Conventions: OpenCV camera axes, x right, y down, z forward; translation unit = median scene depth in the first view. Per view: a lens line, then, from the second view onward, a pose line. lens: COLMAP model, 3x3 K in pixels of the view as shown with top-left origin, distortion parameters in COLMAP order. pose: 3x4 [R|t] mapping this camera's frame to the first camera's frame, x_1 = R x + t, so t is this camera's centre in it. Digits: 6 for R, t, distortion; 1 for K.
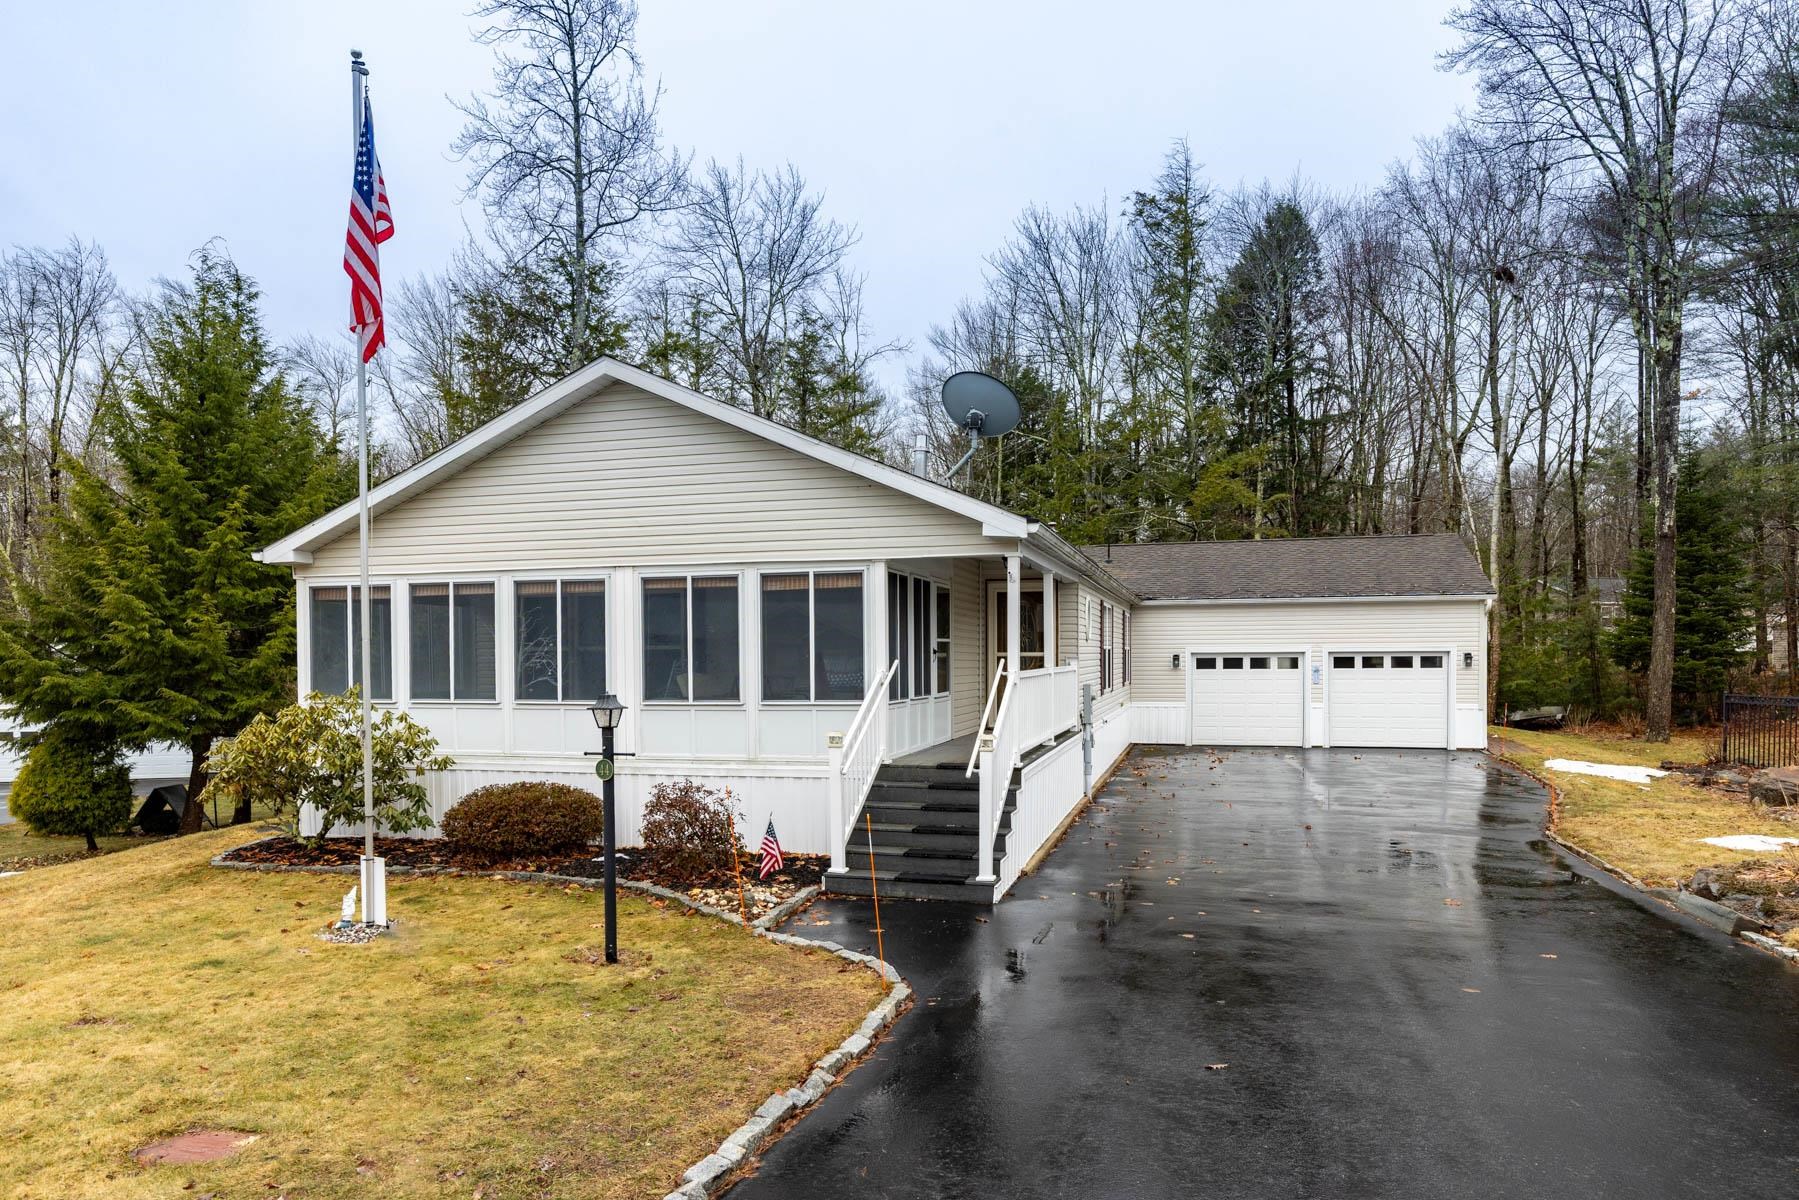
lens RADIAL K [[1086.6, 0, 909.1], [0, 1086.6, 675.2], [0, 0, 1]] dist [0.000524, -0.000509]
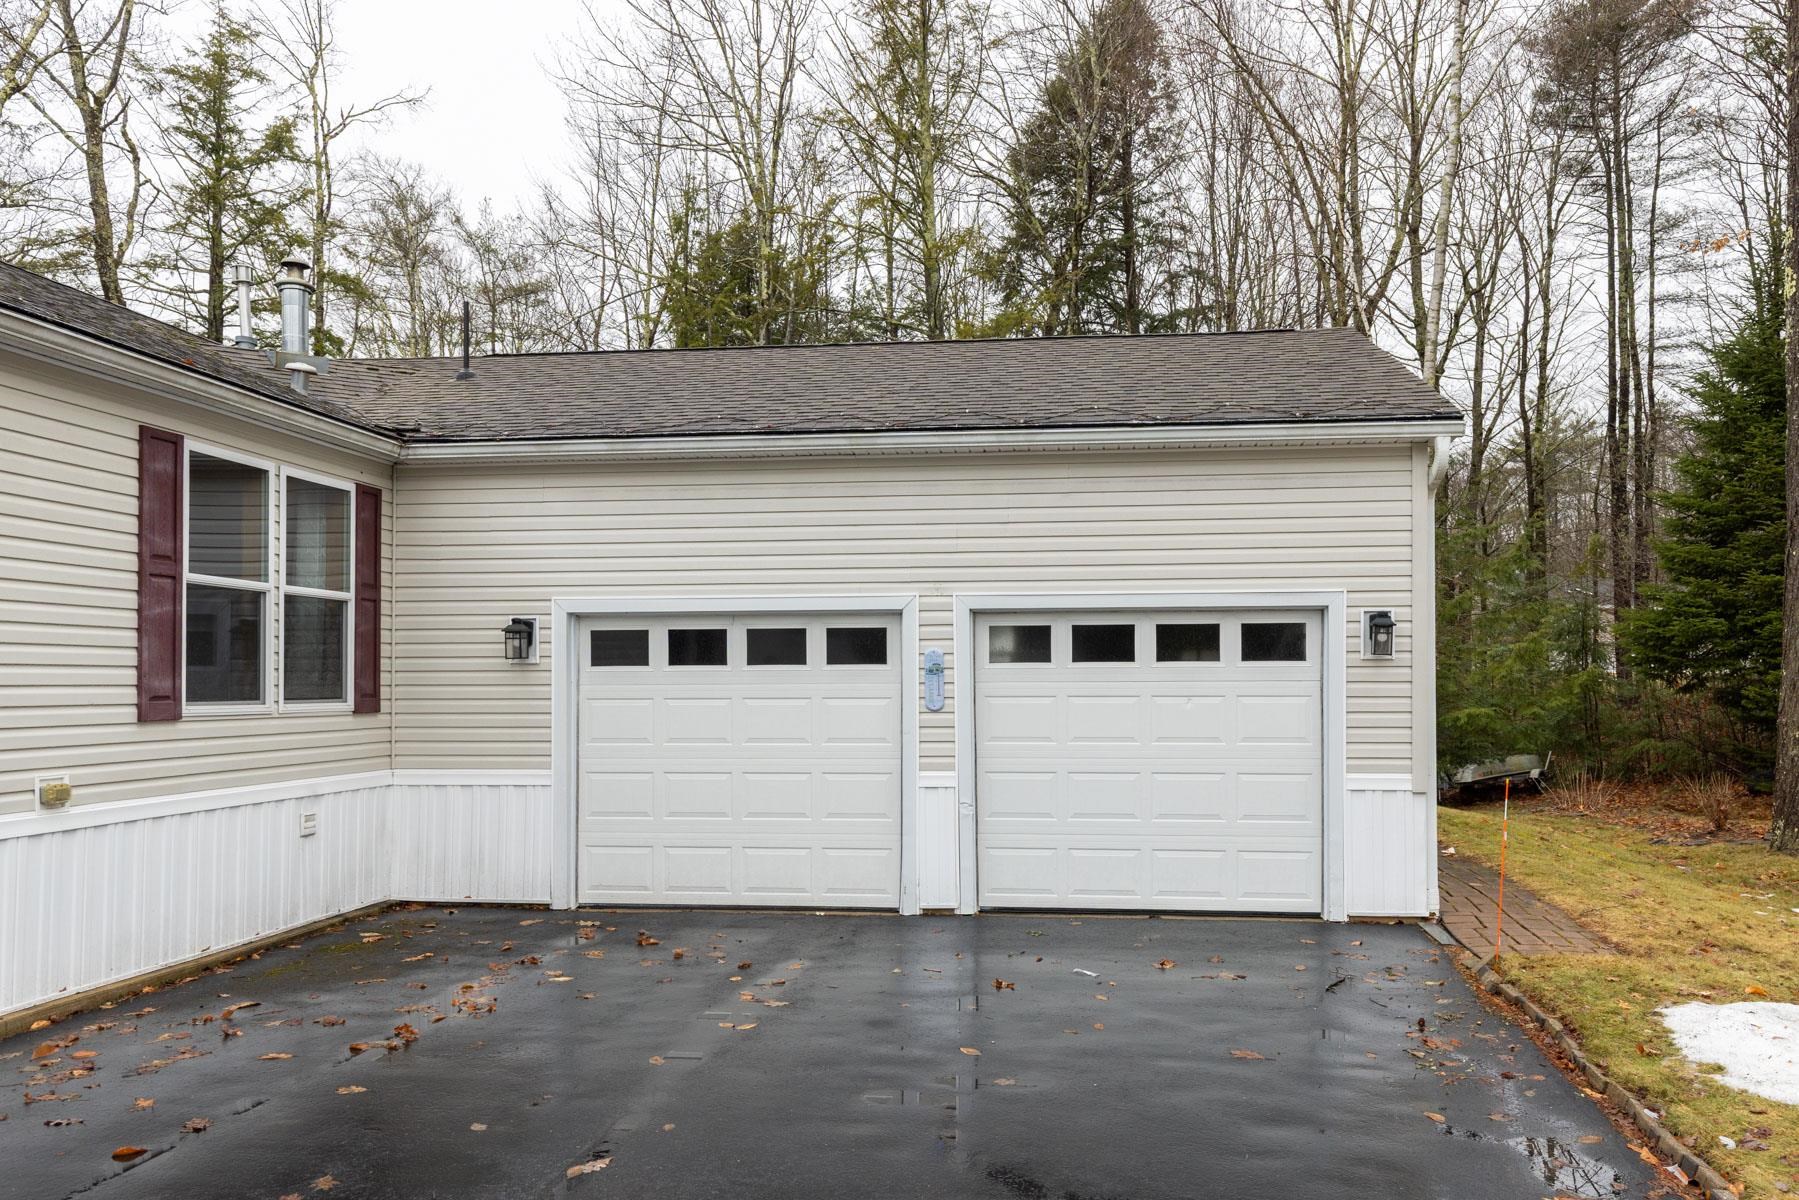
lens RADIAL K [[1325.5, 0, 996.6], [0, 1325.5, 669.5], [0, 0, 1]] dist [-0.002064, -0.000754]
pose [[0.981757, 0.005655, 0.190054, 0.321858], [-0.000282, 0.999600, -0.028287, 0.006823], [-0.190138, 0.027717, 0.981366, 0.624534]]
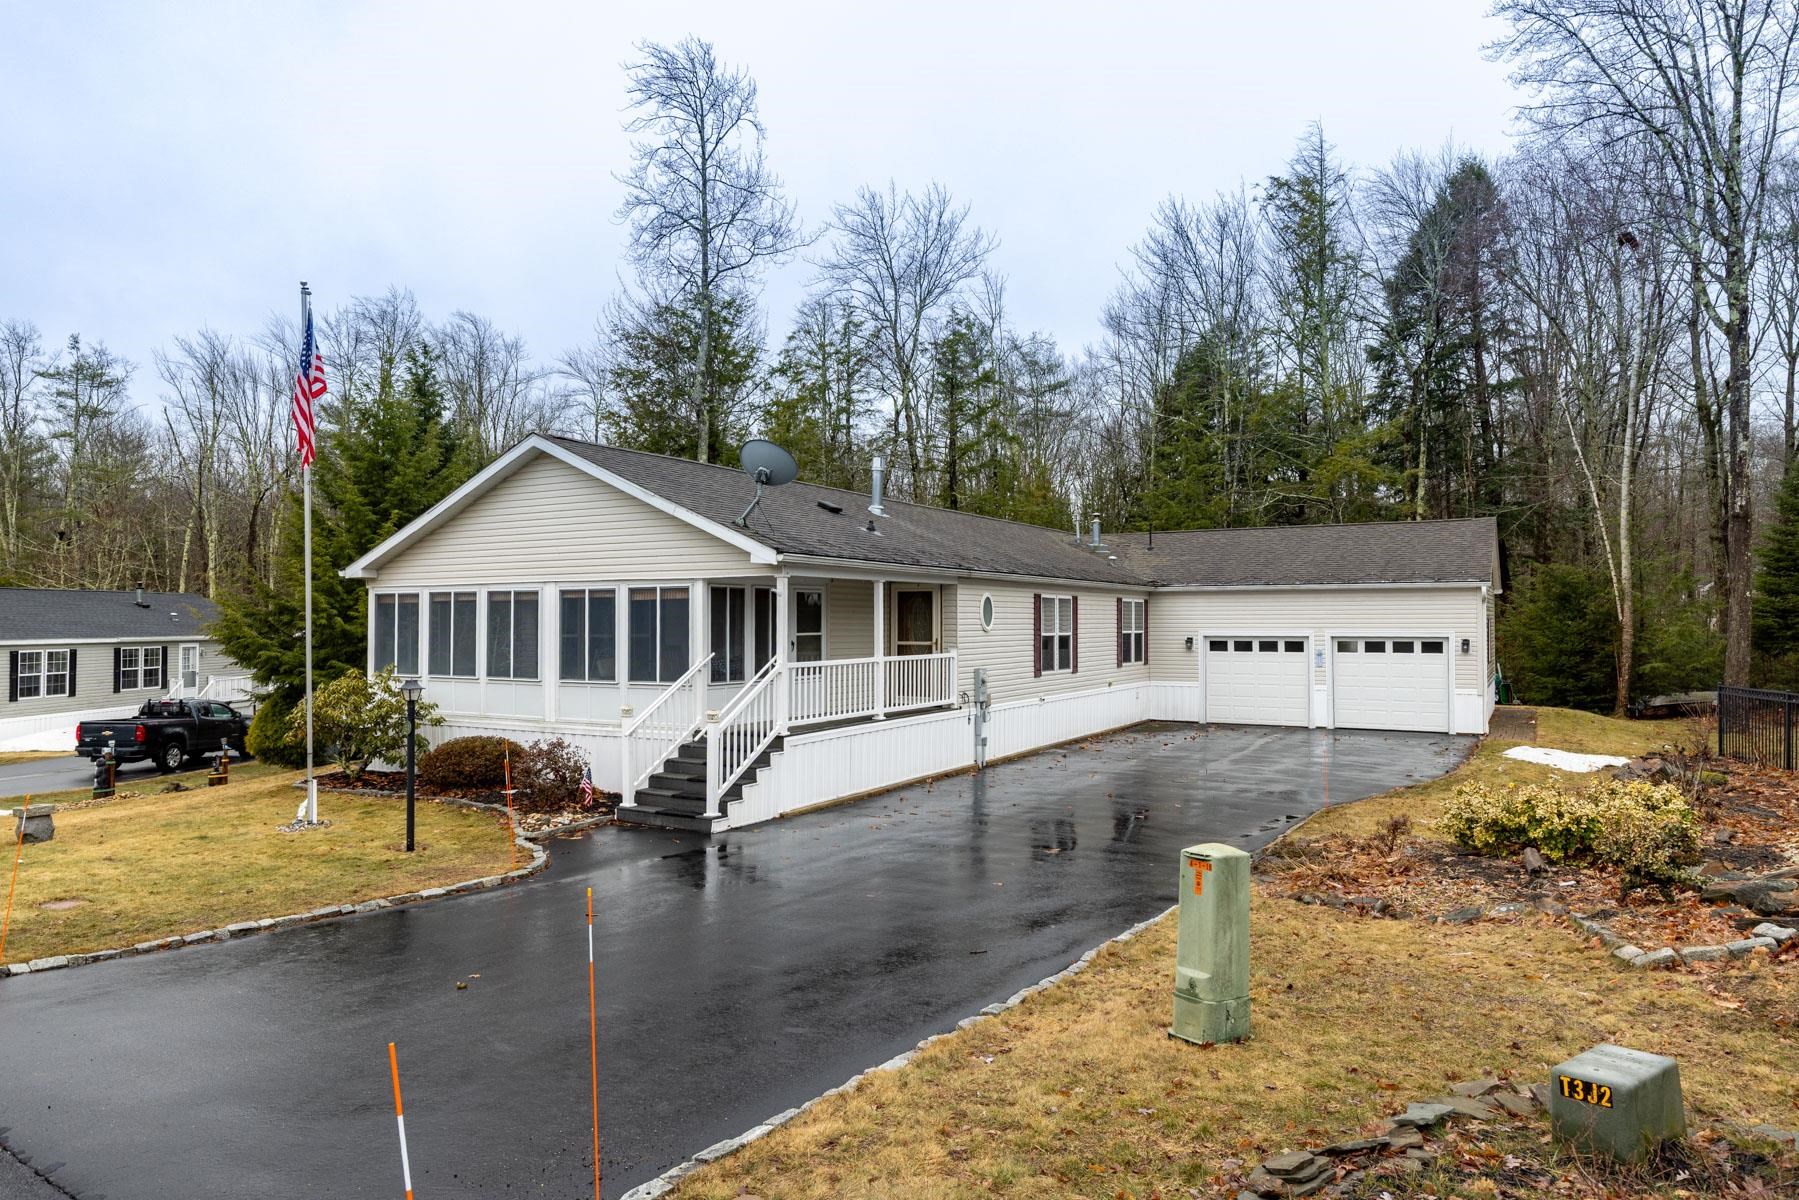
lens RADIAL K [[1082.8, 0, 899.5], [0, 1082.8, 600.0], [0, 0, 1]] dist [0.000288, -0.000104]
pose [[0.970202, -0.000413, -0.242296, 0.237429], [-0.008970, 0.999252, -0.037619, -0.013605], [0.242130, 0.038671, 0.969473, -0.107761]]
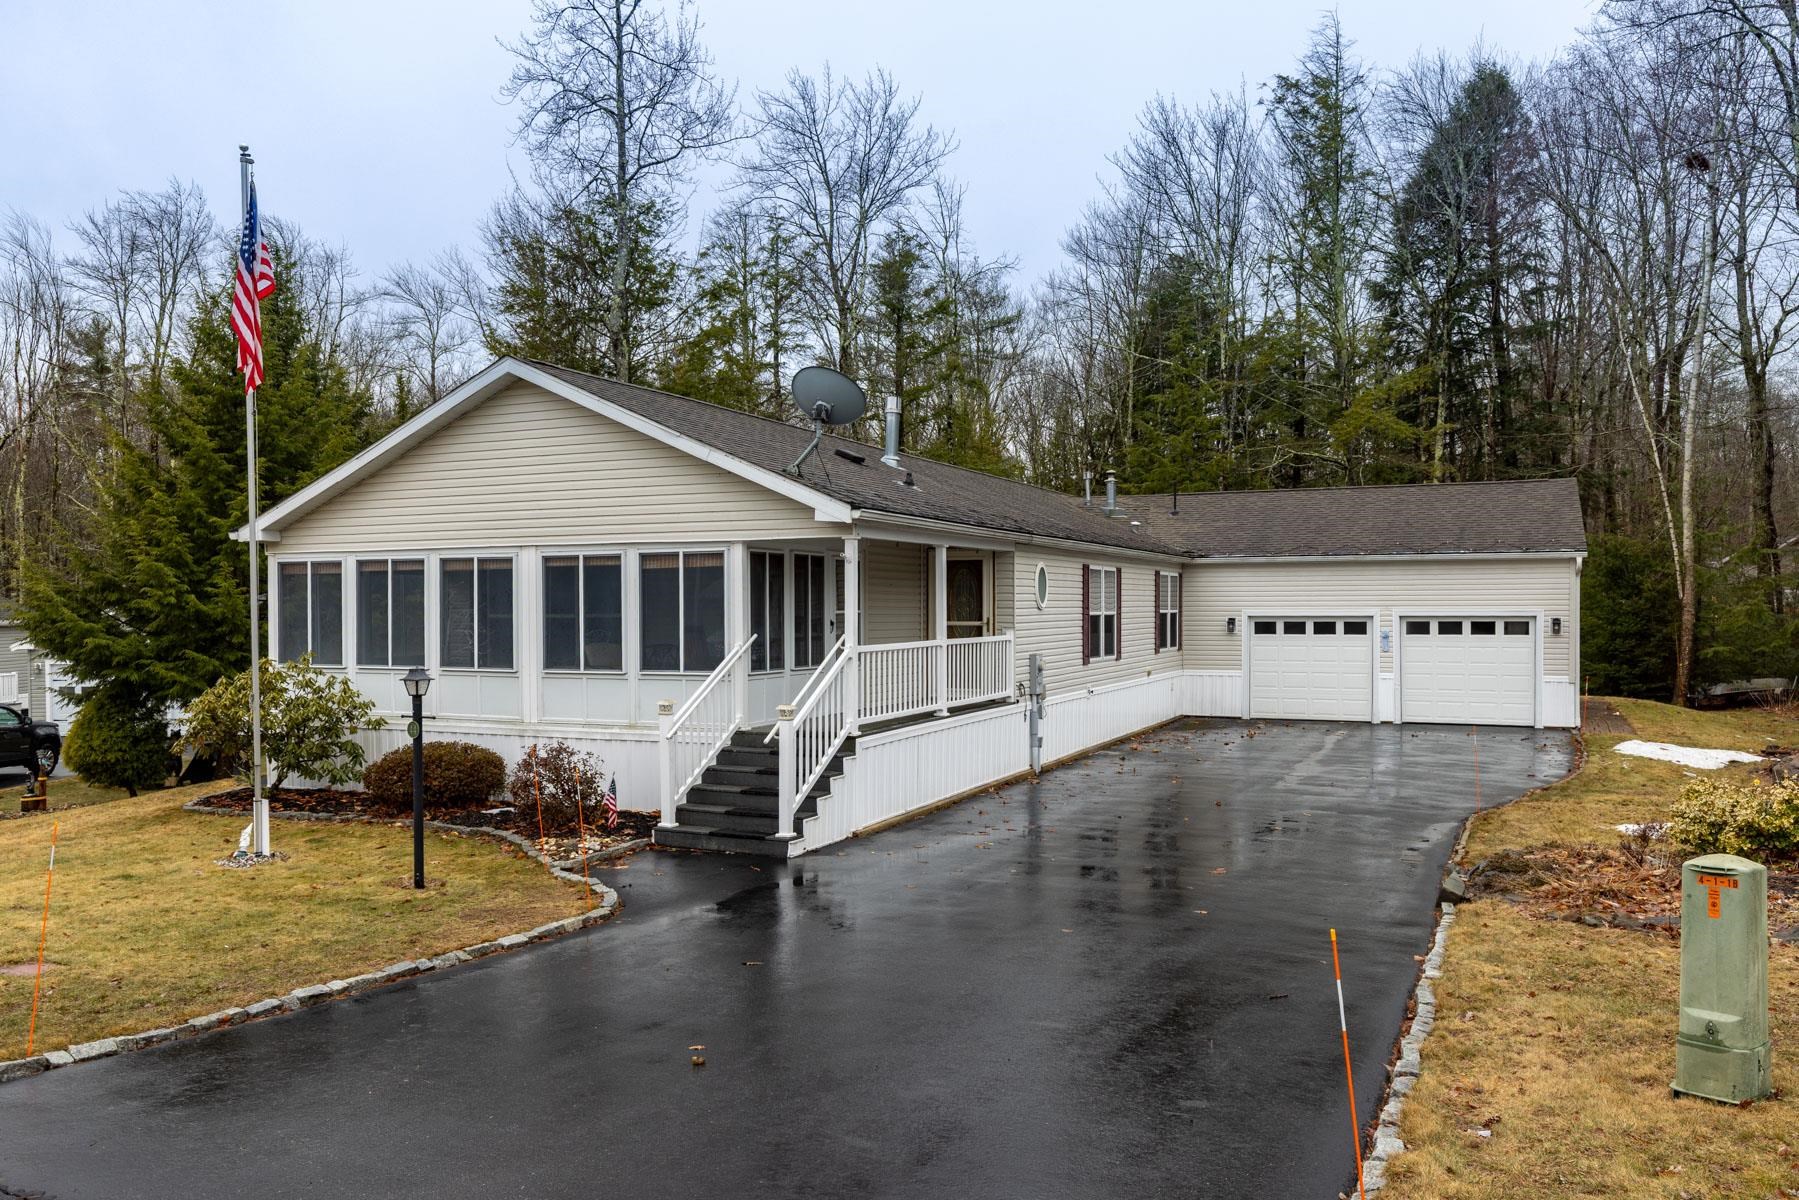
lens RADIAL K [[1287.3, 0, 903.5], [0, 1287.3, 621.9], [0, 0, 1]] dist [-0.002631, -0.001330]
pose [[0.988543, 0.004573, -0.150869, 0.144059], [-0.005401, 0.999972, -0.005083, -0.009016], [0.150842, 0.005840, 0.988541, -0.104182]]
